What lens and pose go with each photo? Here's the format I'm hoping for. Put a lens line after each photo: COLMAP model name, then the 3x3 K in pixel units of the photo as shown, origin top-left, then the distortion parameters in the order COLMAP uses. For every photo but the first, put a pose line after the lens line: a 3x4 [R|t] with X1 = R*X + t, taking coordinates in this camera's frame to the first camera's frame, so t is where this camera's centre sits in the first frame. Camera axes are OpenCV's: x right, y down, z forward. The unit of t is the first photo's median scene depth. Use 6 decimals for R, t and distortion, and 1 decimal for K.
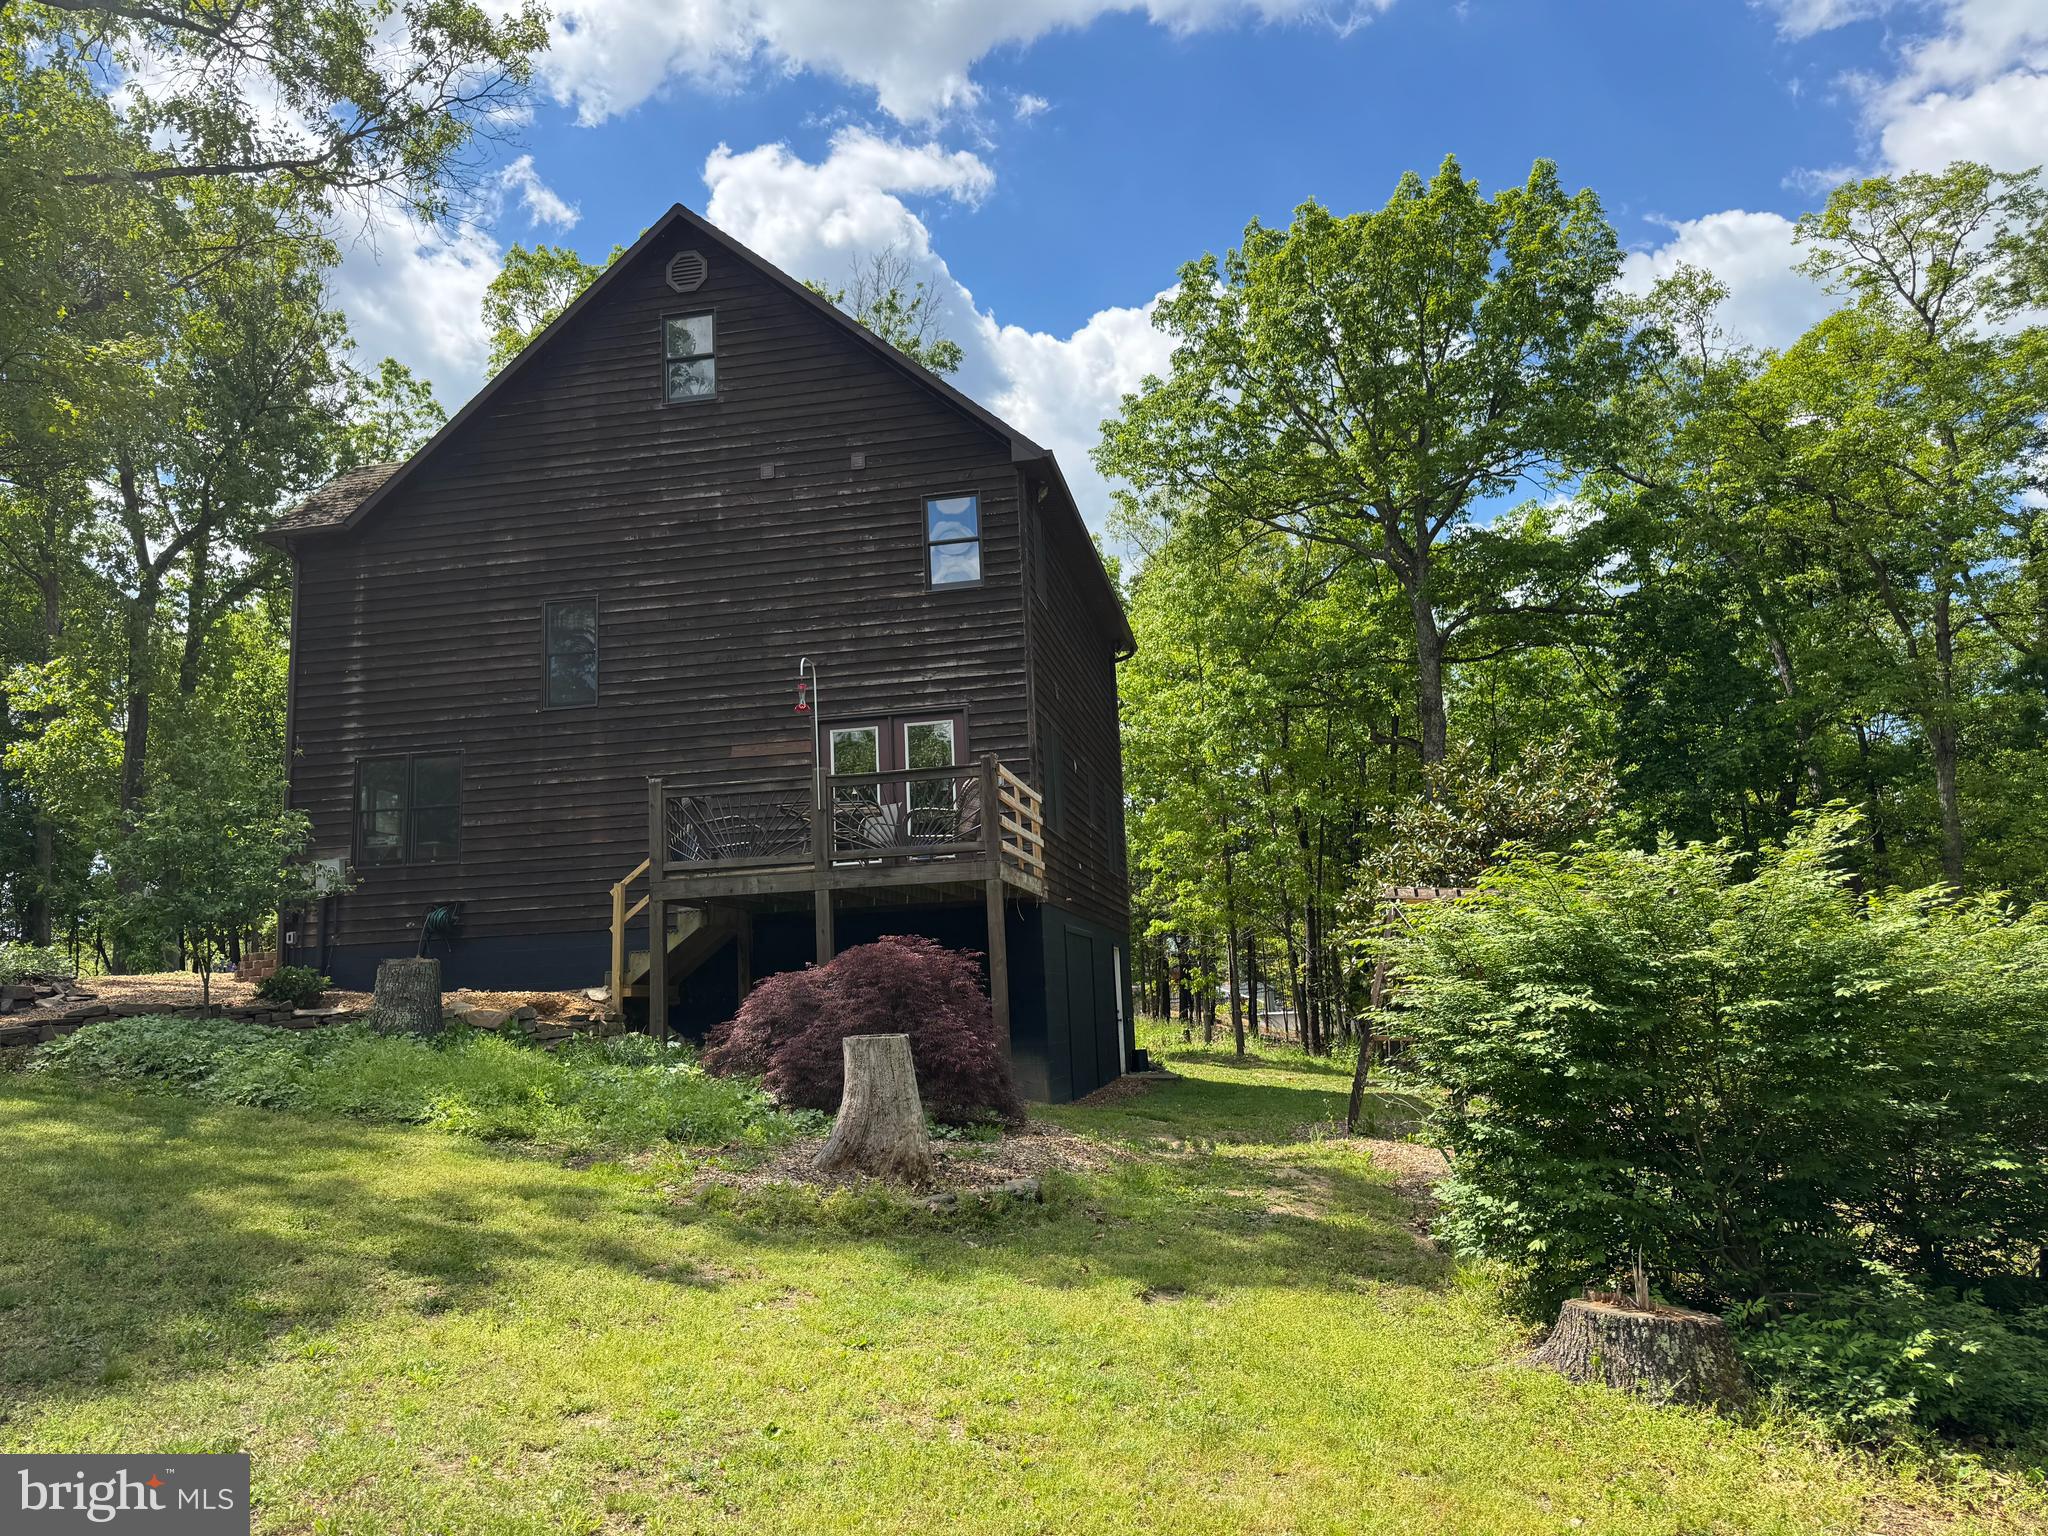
lens RADIAL K [[1460.1, 0, 1024.0], [0, 1460.1, 768.0], [0, 0, 1]] dist [0.088334, -0.097050]
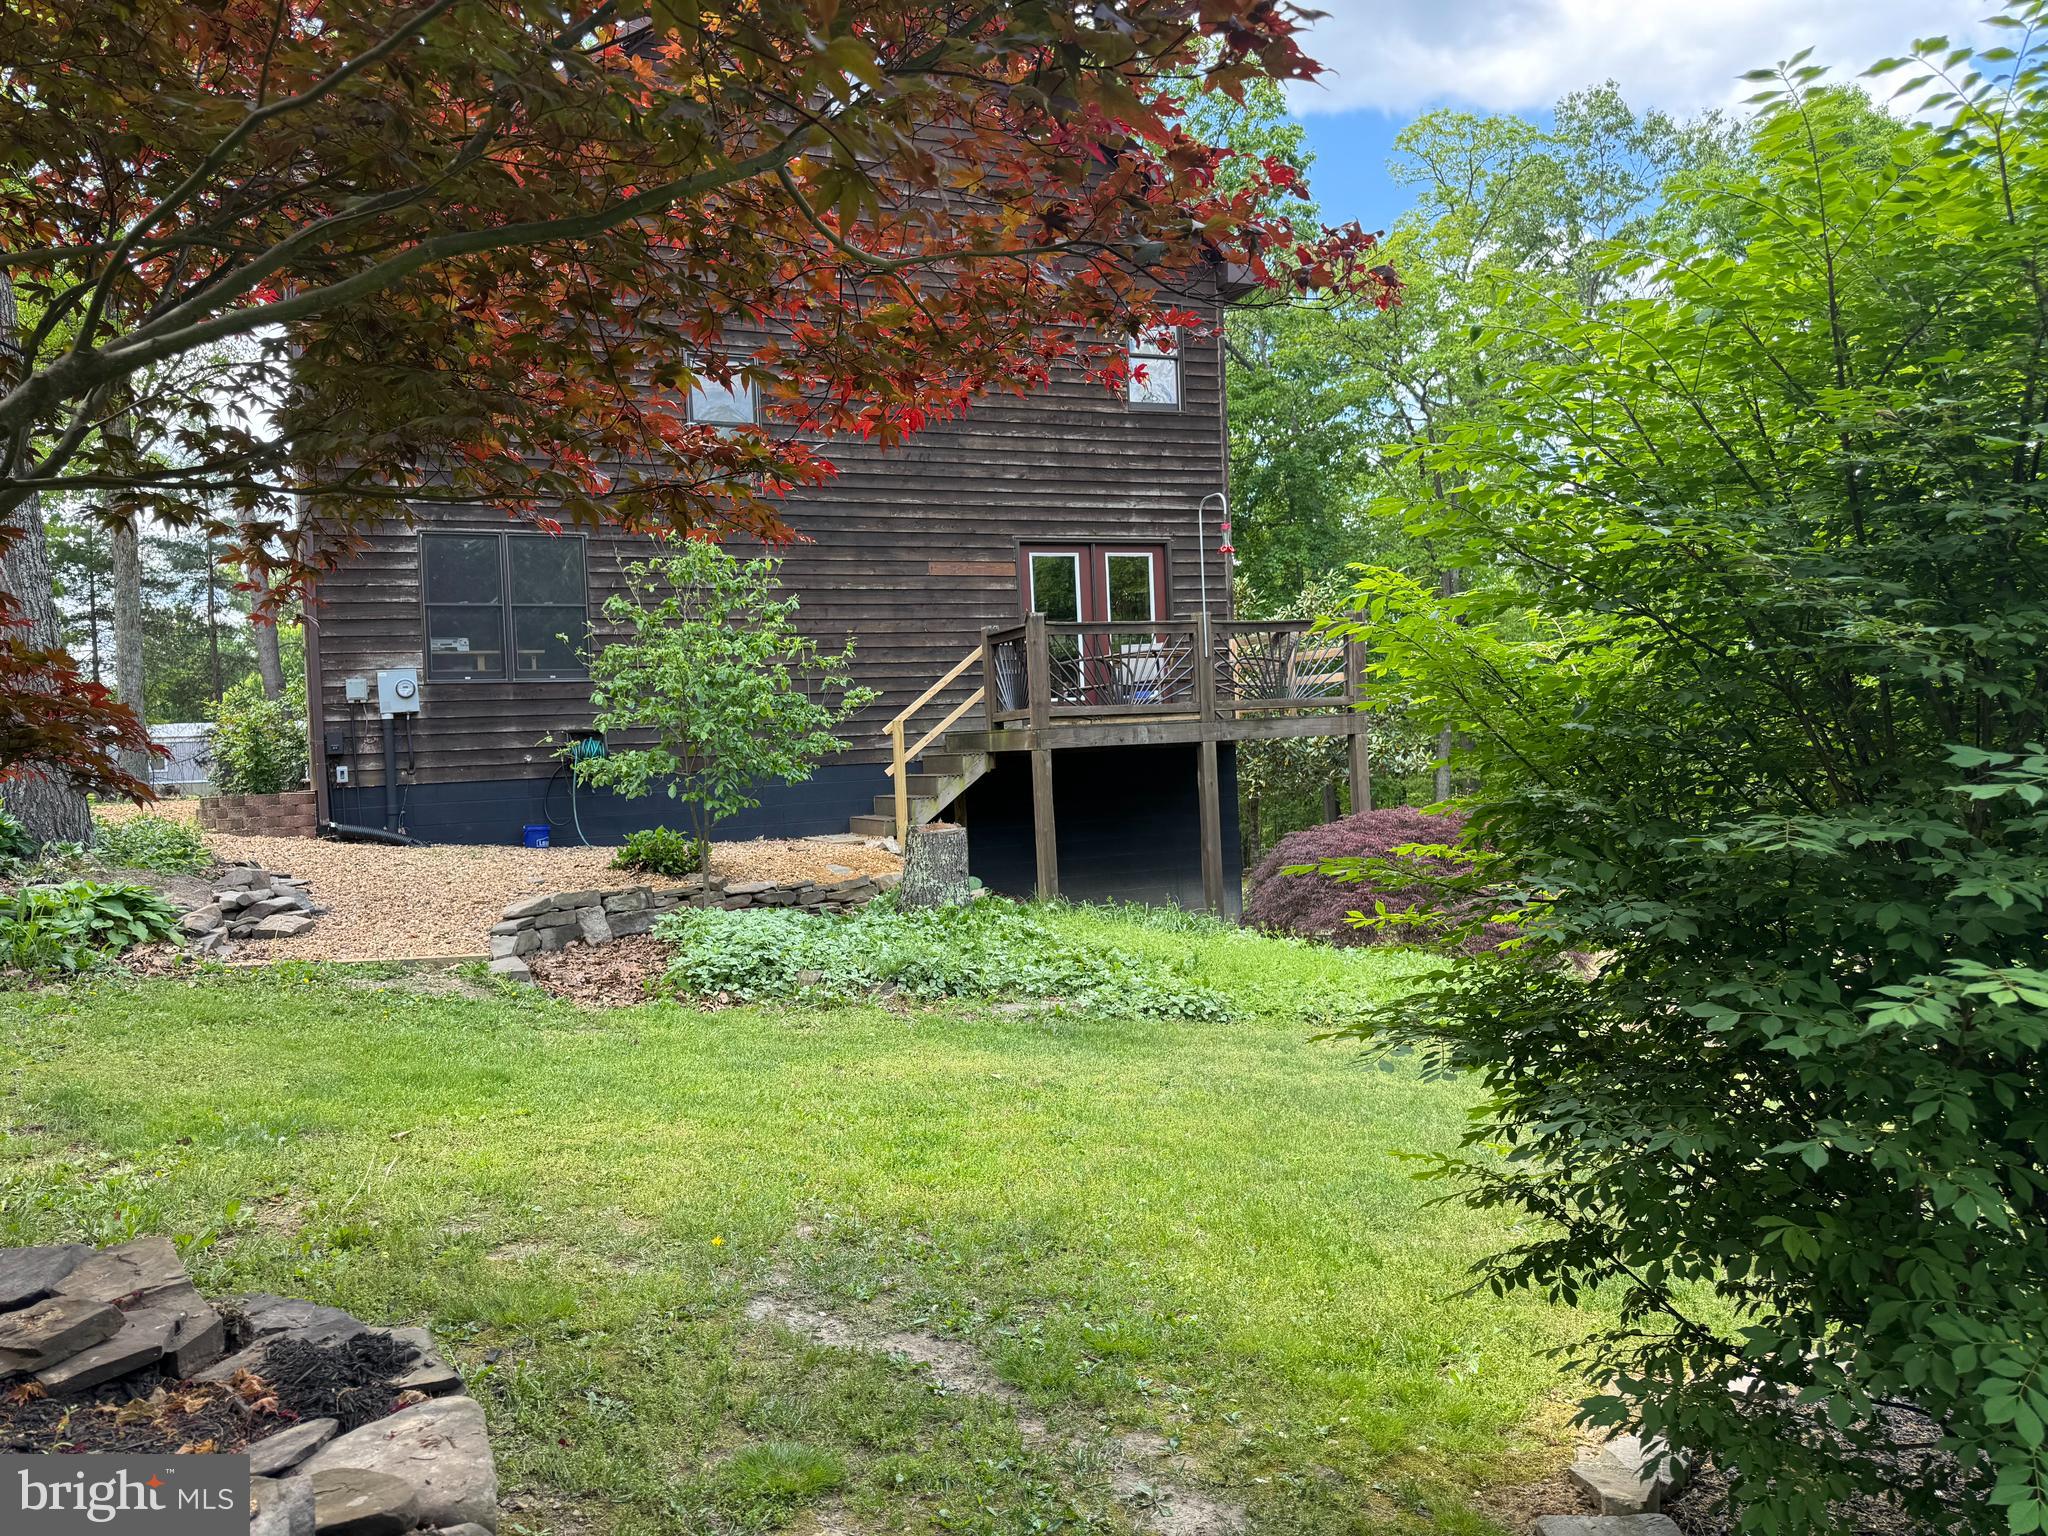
lens RADIAL K [[1470.3, 0, 1012.4], [0, 1470.3, 773.3], [0, 0, 1]] dist [0.109484, -0.137384]
pose [[0.834582, -0.003883, 0.550870, -0.614769], [-0.082813, 0.987727, 0.132425, -0.009946], [-0.544624, -0.156139, 0.824018, 0.214457]]
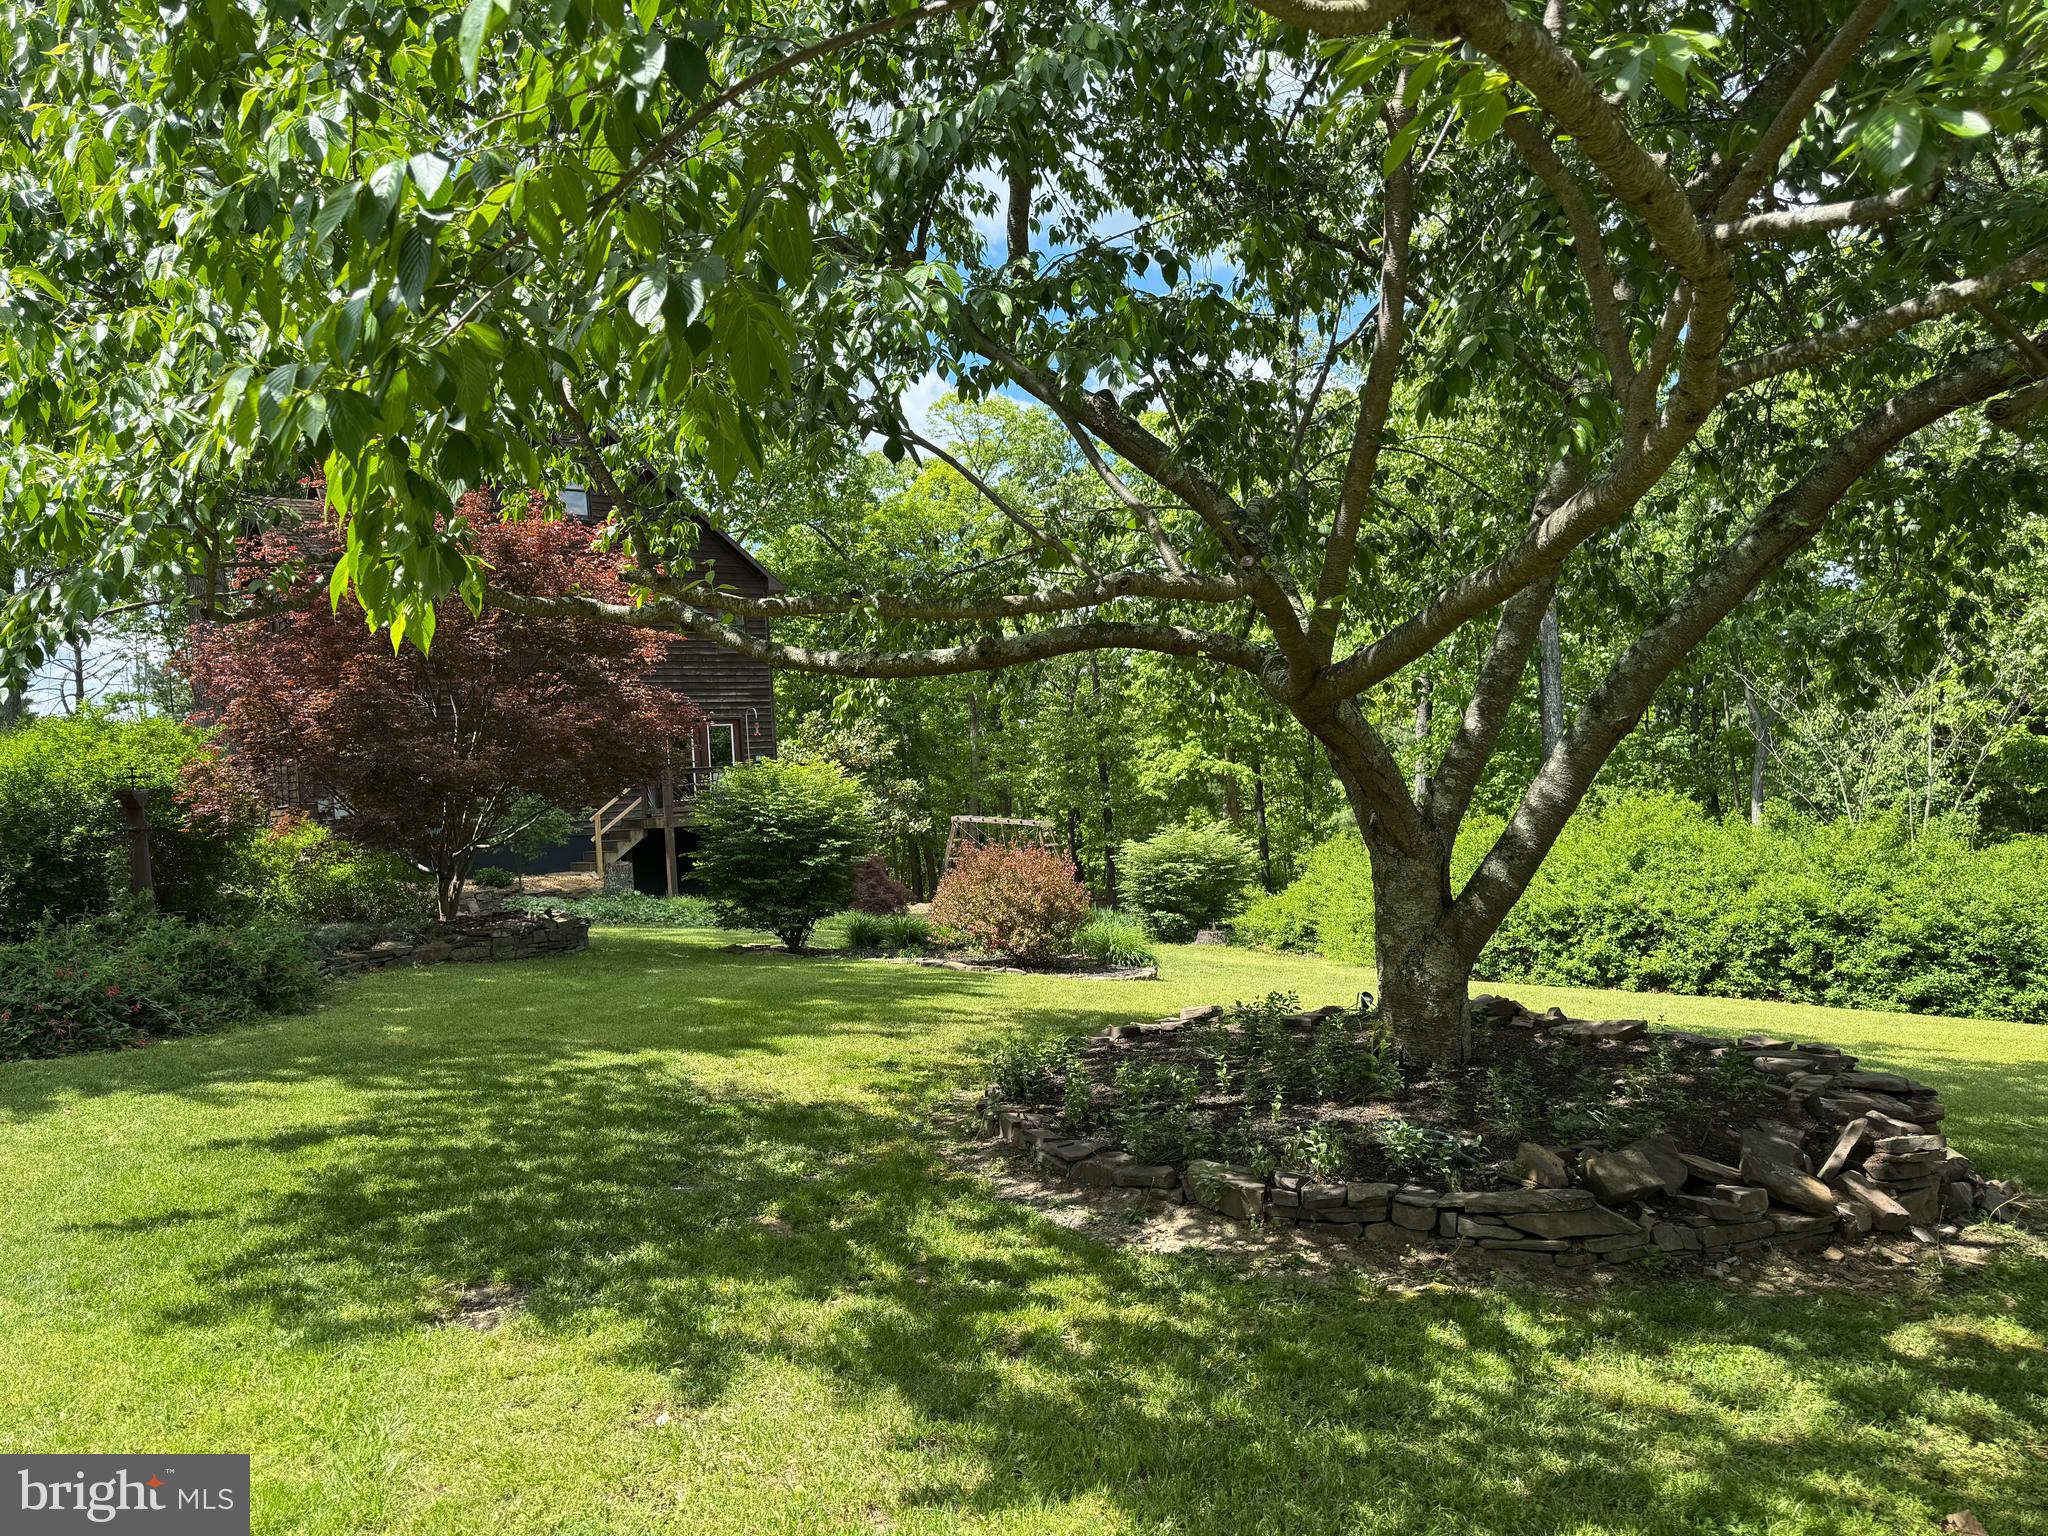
lens RADIAL K [[1470.3, 0, 1012.4], [0, 1470.3, 773.3], [0, 0, 1]] dist [0.109484, -0.137384]
pose [[0.695345, 0.008948, 0.718620, -1.073905], [-0.090001, 0.993135, 0.074721, -0.133121], [-0.713018, -0.116633, 0.691377, -0.525279]]
